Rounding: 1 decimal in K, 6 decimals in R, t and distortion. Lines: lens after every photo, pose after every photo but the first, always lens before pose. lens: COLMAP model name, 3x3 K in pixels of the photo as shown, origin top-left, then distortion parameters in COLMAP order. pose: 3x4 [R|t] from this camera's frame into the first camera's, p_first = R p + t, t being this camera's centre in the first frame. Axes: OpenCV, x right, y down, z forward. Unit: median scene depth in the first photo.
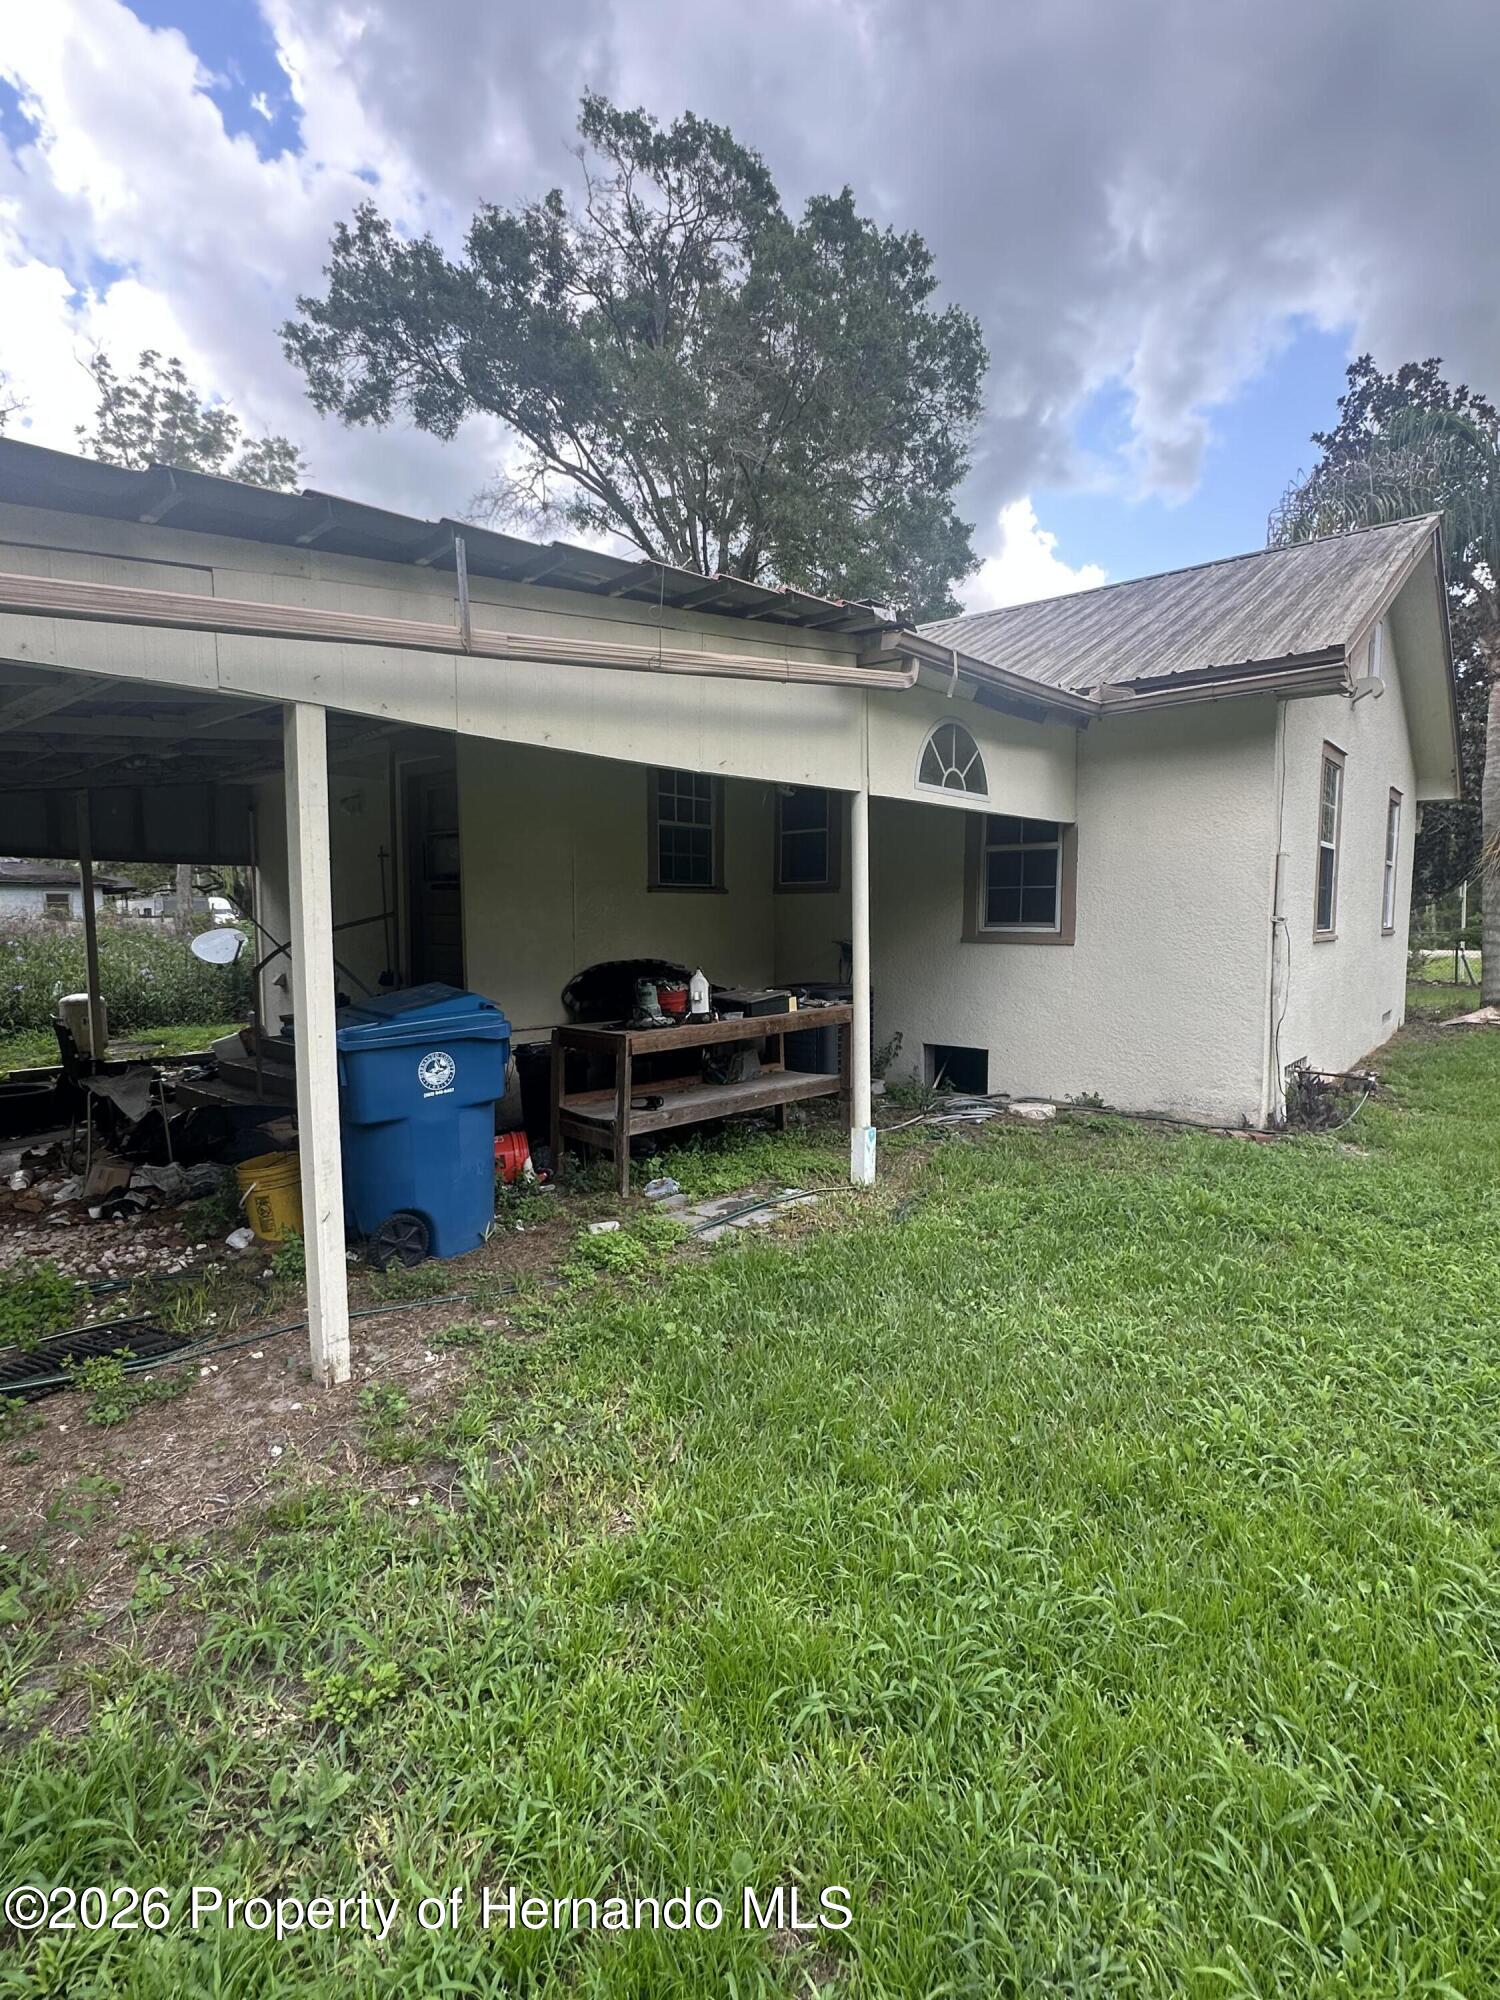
lens RADIAL K [[982.8, 0, 742.3], [0, 982.8, 1005.0], [0, 0, 1]] dist [0.004938, 0.000718]
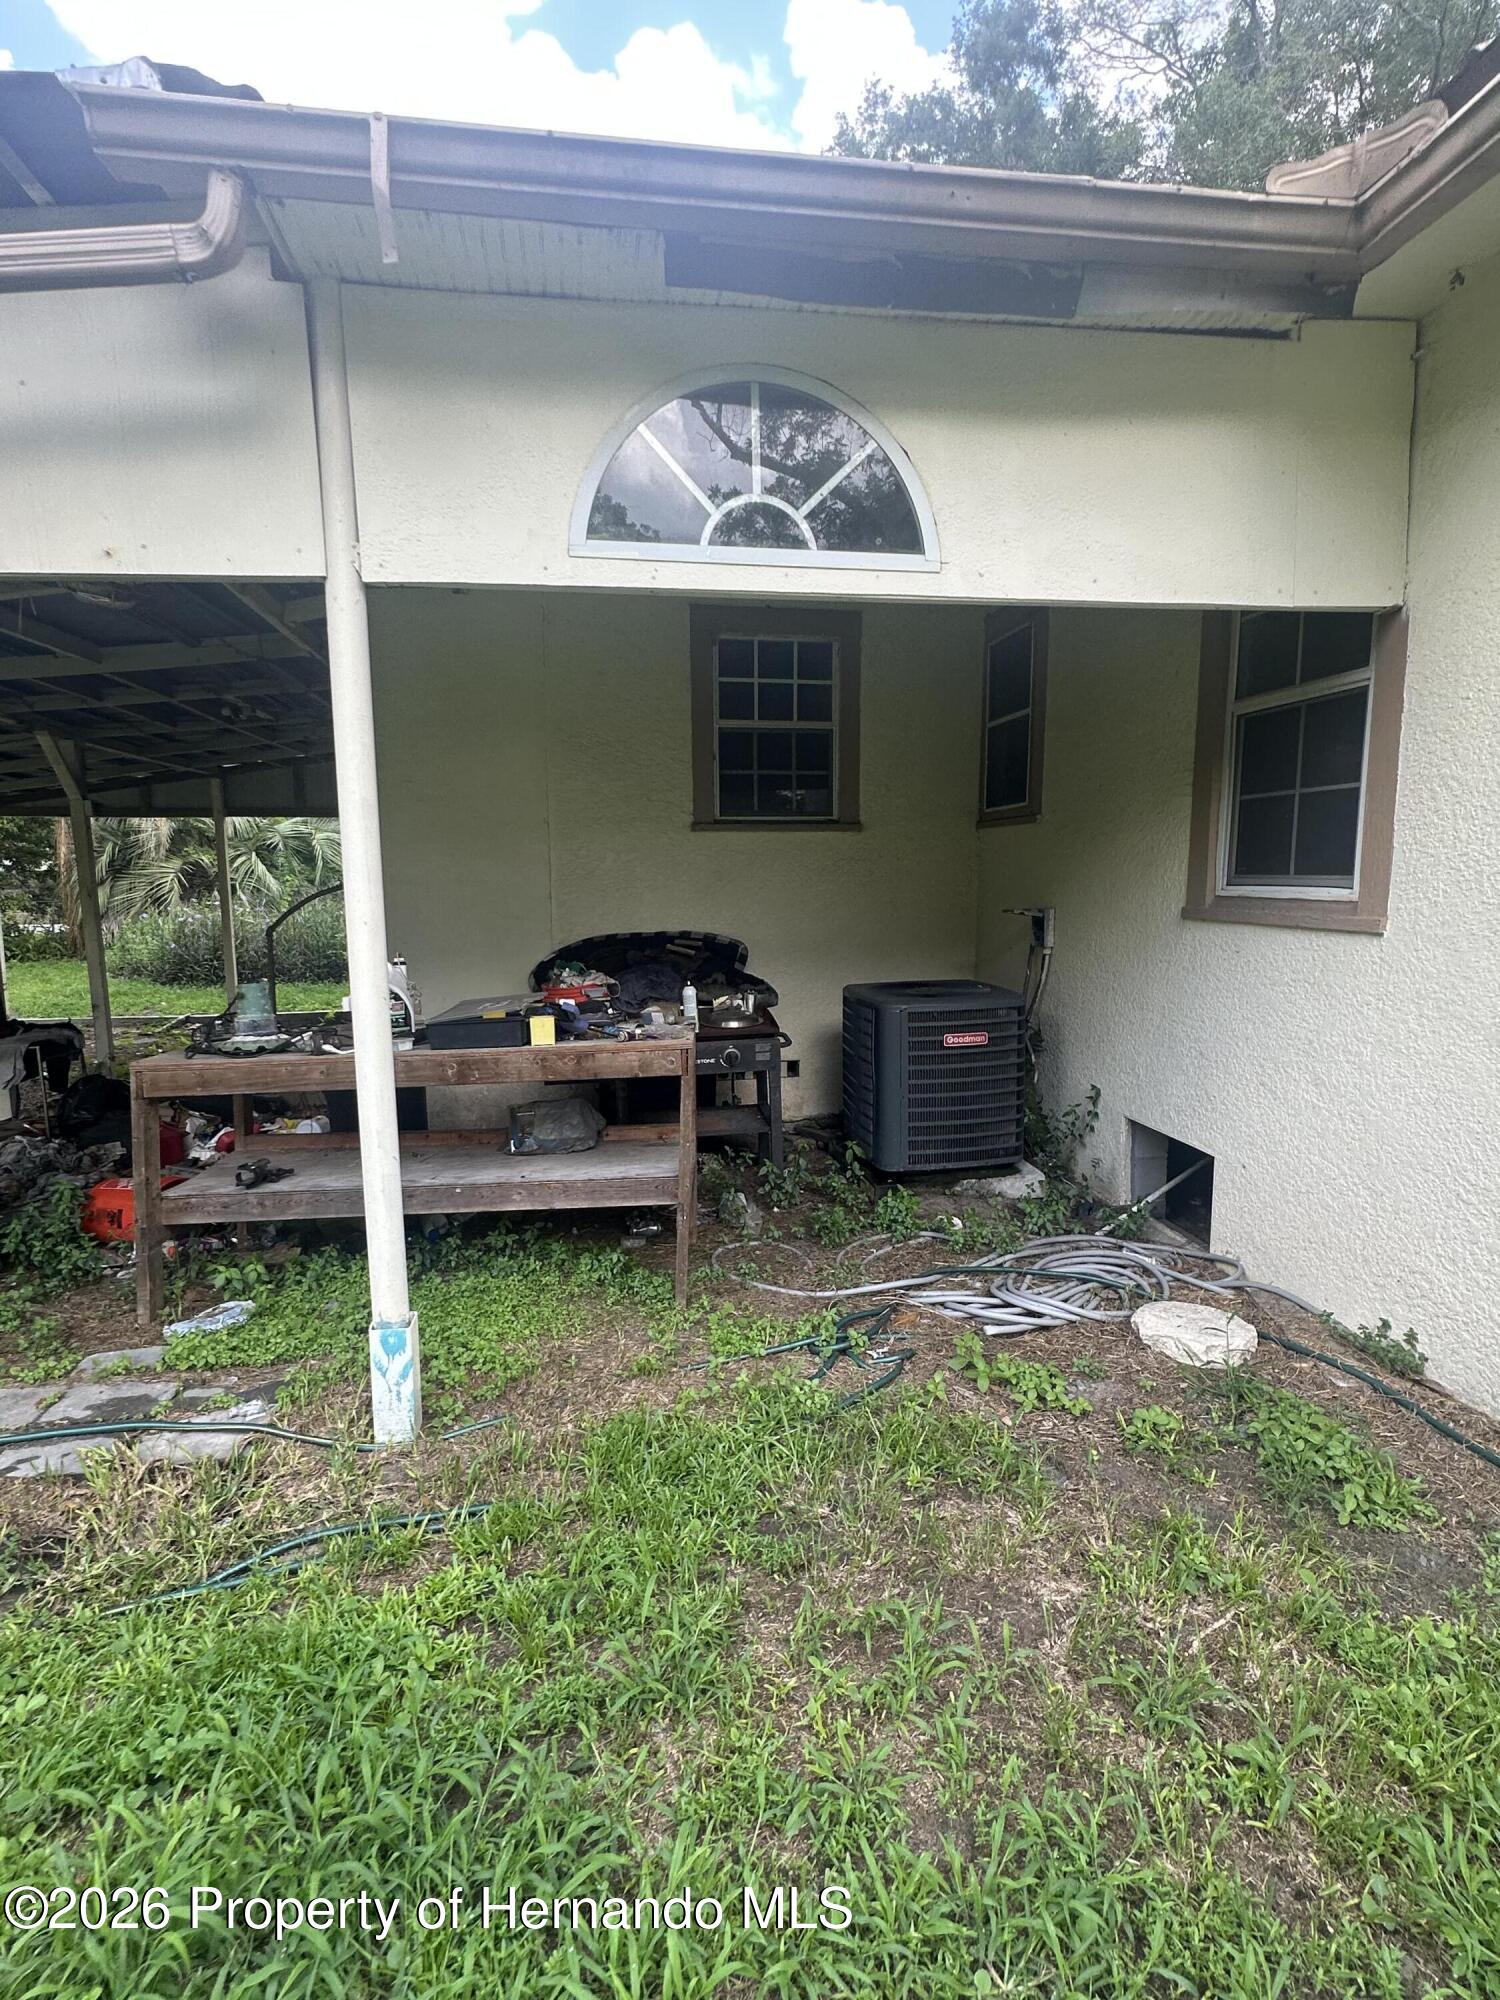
lens RADIAL K [[982.8, 0, 751.8], [0, 982.8, 992.0], [0, 0, 1]] dist [0.004938, 0.000718]
pose [[0.767610, 0.074382, -0.636587, 0.387603], [-0.053206, 0.997210, 0.052362, -0.045313], [0.638705, -0.006323, 0.769426, 0.541346]]
